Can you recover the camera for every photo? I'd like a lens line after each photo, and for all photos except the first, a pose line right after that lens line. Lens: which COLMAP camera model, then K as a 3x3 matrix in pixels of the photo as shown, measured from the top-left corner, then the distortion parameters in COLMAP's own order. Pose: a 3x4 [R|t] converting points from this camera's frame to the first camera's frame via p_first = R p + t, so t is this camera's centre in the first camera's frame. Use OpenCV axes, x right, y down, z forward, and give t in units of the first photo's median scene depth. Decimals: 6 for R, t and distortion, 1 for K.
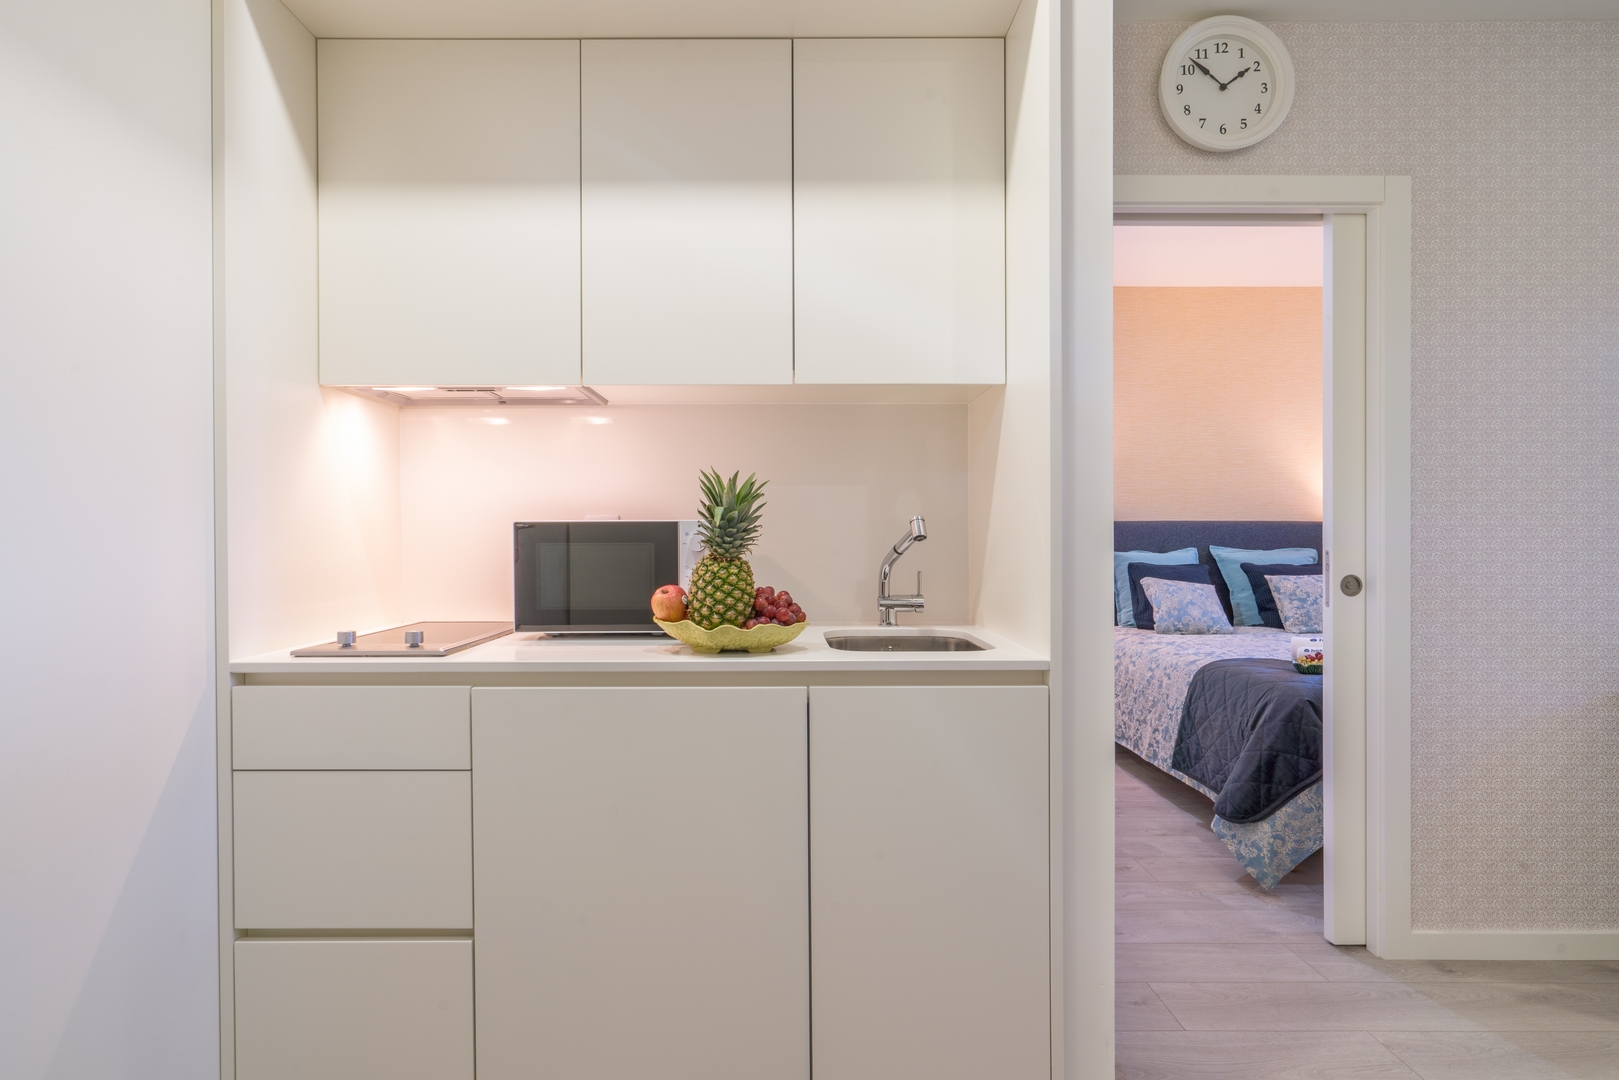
lens RADIAL K [[781.4, 0, 780.7], [0, 781.4, 539.4], [0, 0, 1]] dist [0.000708, 0.000456]
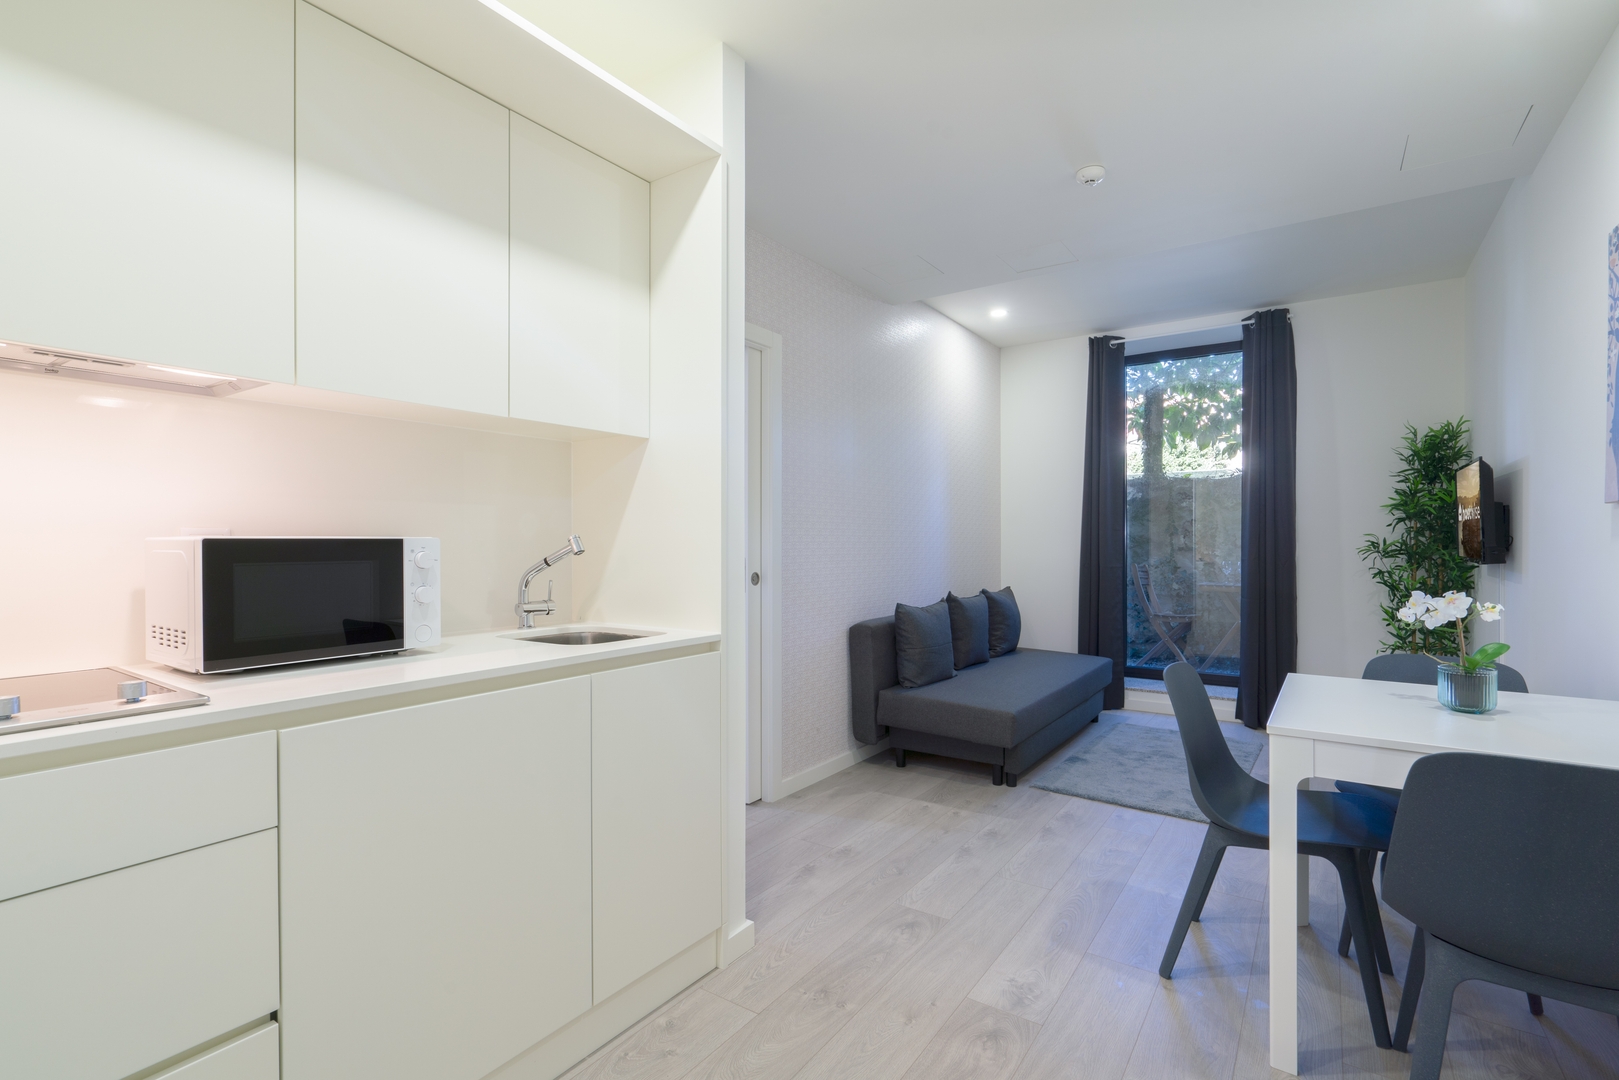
lens RADIAL K [[749.1, 0, 807.2], [0, 749.1, 550.6], [0, 0, 1]] dist [0.001527, 0.000500]
pose [[0.571094, -0.008595, 0.820840, -0.516623], [0.006496, 0.999961, 0.005951, -0.008332], [-0.820859, 0.001933, 0.571128, 0.029547]]
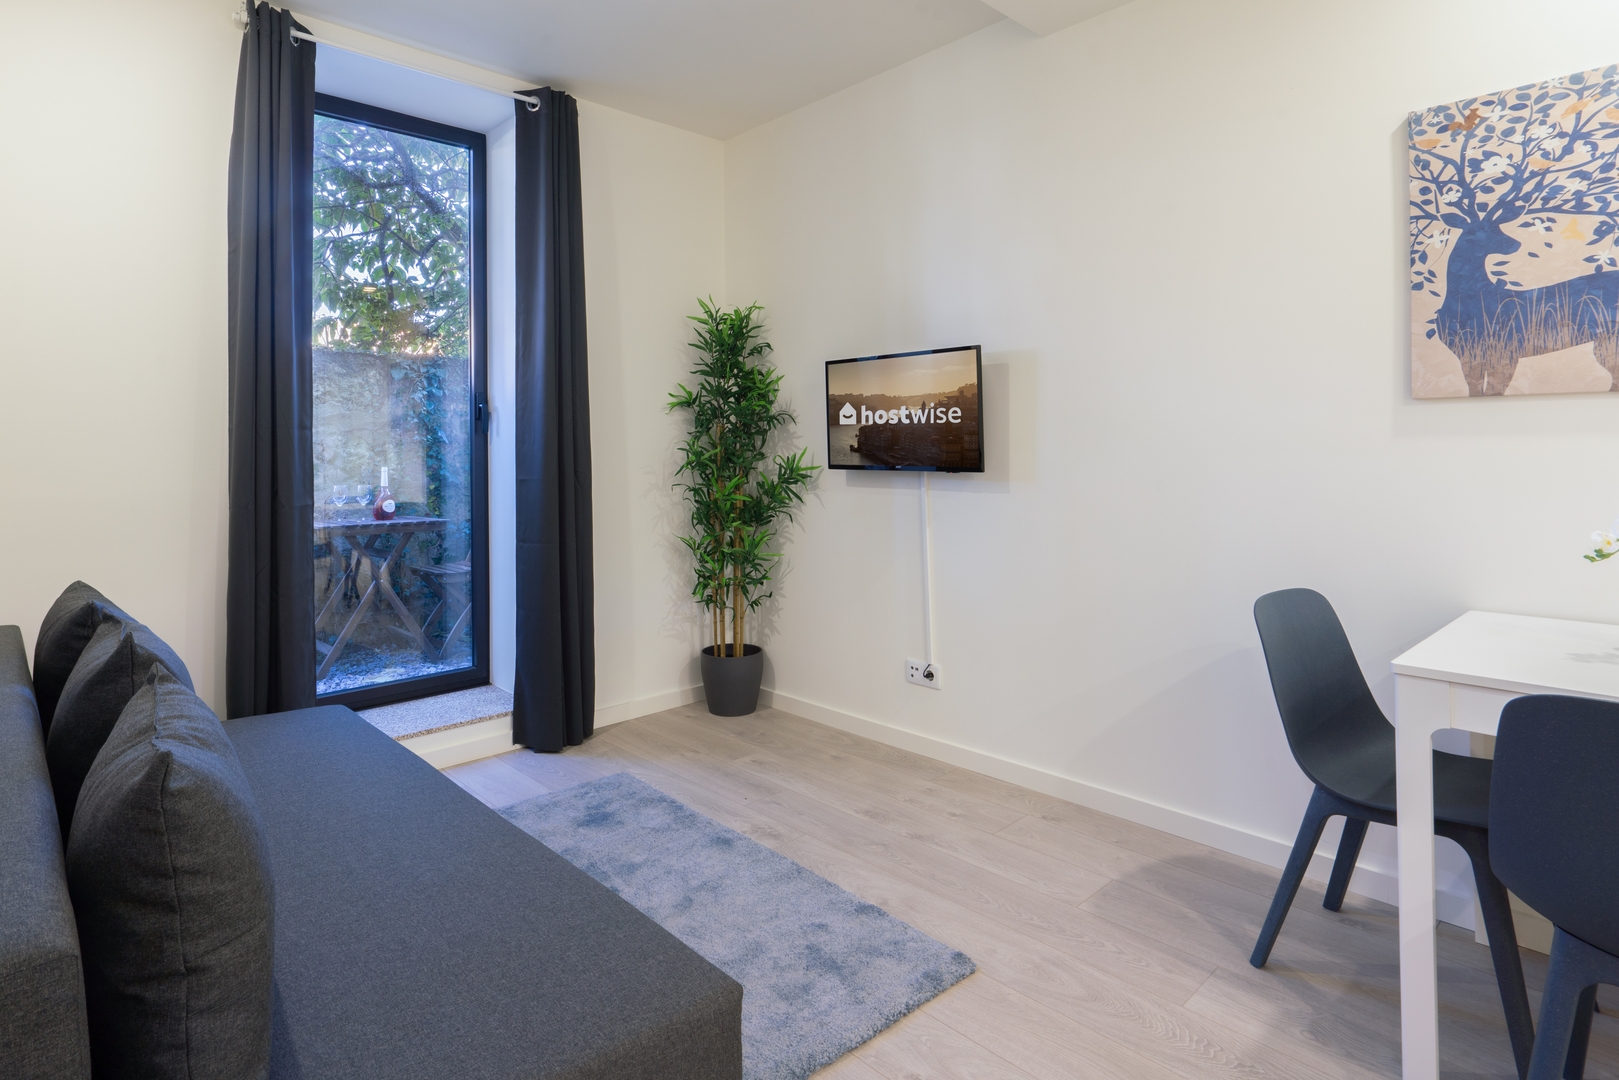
lens RADIAL K [[852.3, 0, 775.0], [0, 852.3, 437.8], [0, 0, 1]] dist [-0.000452, -0.000053]
pose [[-0.680522, 0.018762, 0.732488, 0.670223], [0.016087, 0.999814, -0.010664, -0.012547], [-0.732551, 0.004526, -0.680697, 1.017903]]
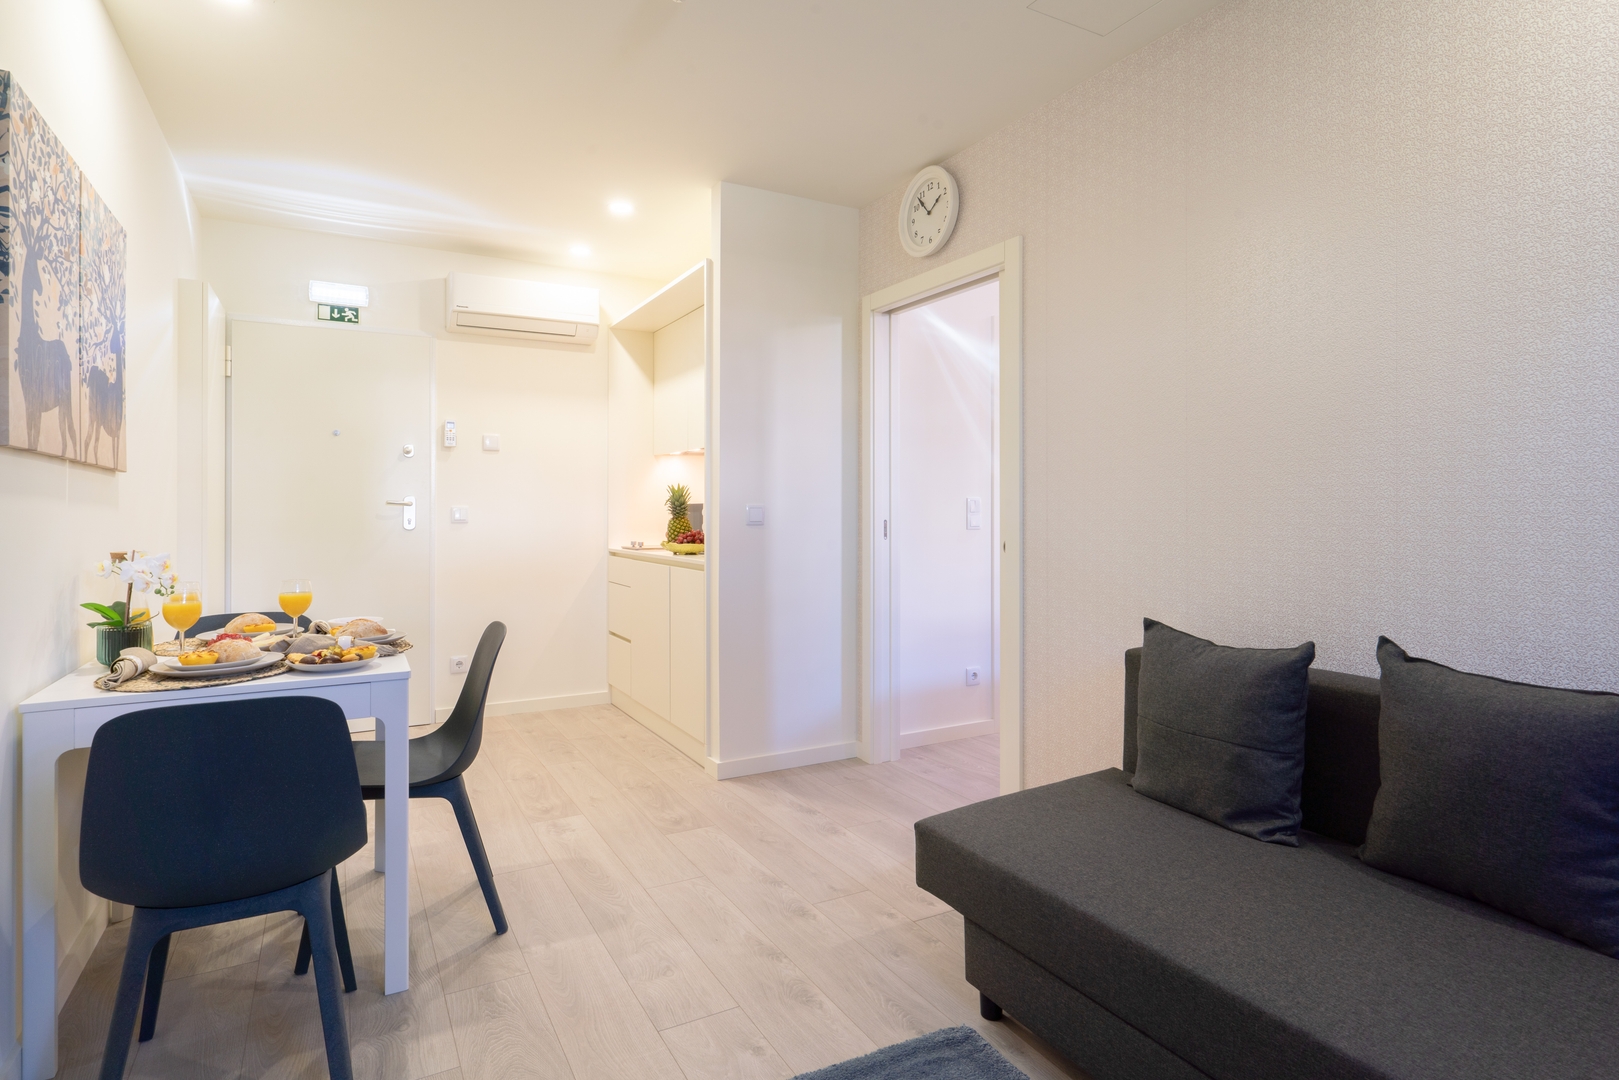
lens RADIAL K [[855.2, 0, 812.2], [0, 855.2, 506.2], [0, 0, 1]] dist [-0.002486, -0.000593]
pose [[0.487903, -0.002928, -0.872893, 1.985205], [-0.005086, 0.999968, -0.006197, 0.000029], [0.872883, 0.007463, 0.487873, 0.000844]]
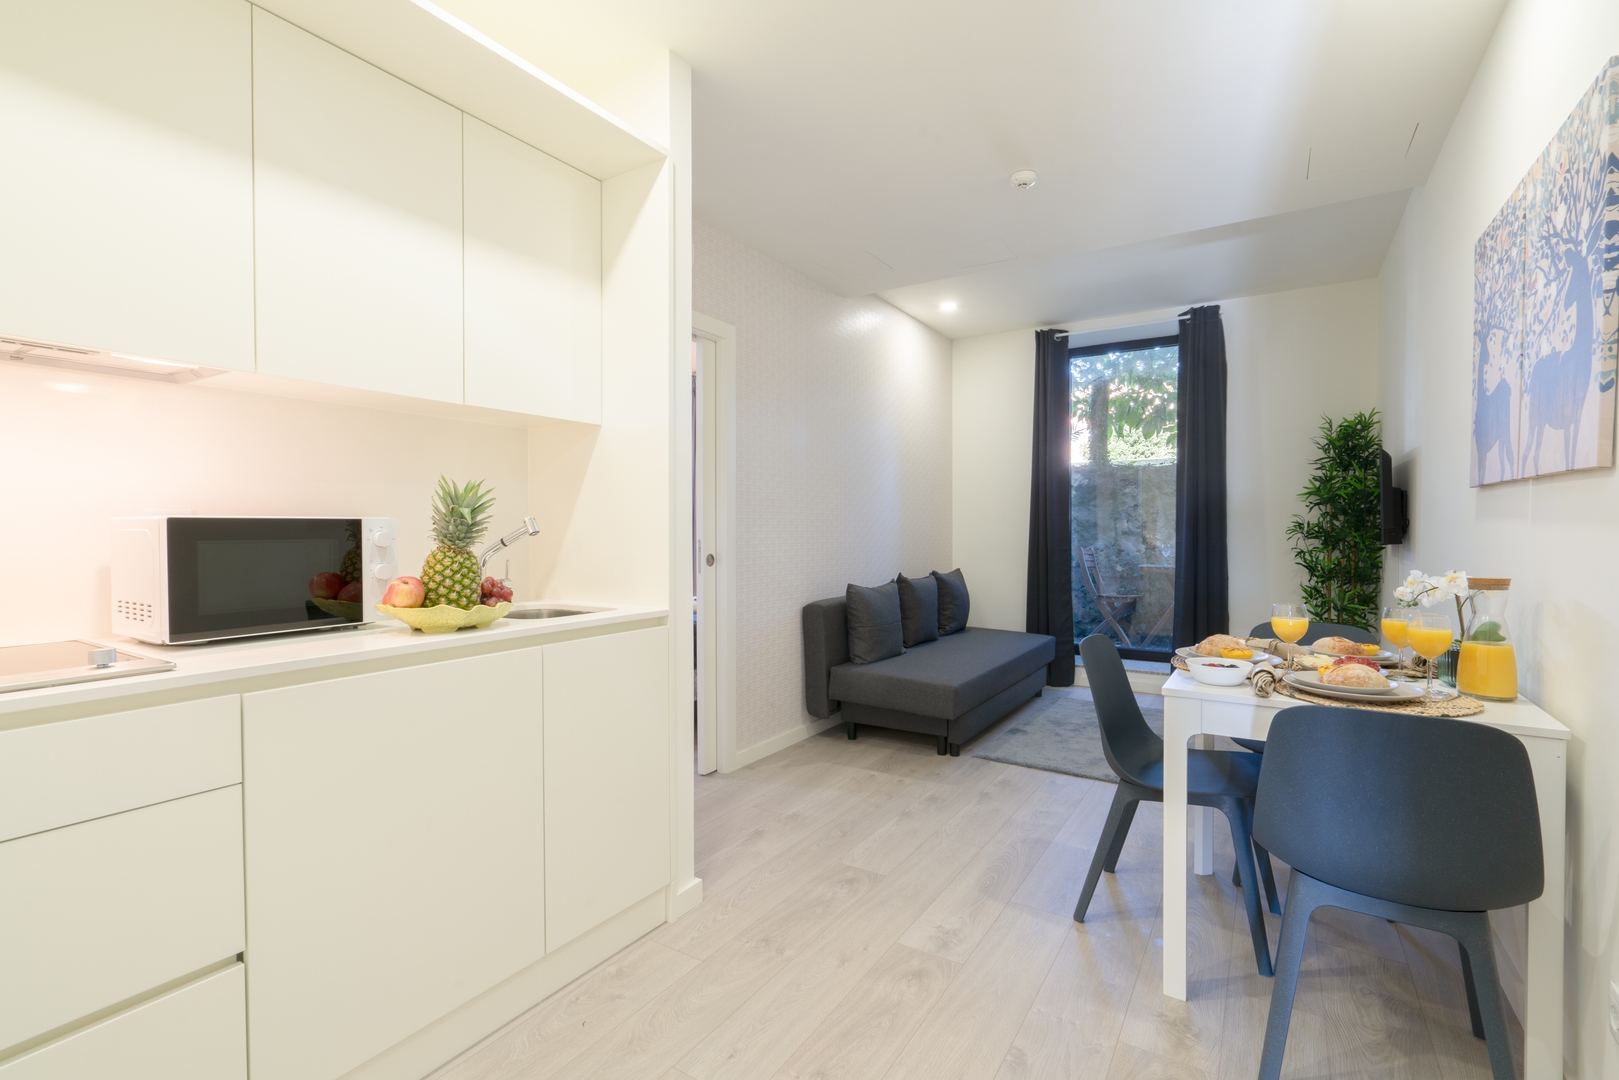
lens RADIAL K [[737.0, 0, 804.0], [0, 737.0, 544.3], [0, 0, 1]] dist [0.000690, 0.000617]
pose [[0.539690, -0.018074, 0.841670, -0.538486], [0.007303, 0.999832, 0.016788, -0.000589], [-0.841832, -0.002914, 0.539732, -0.031387]]
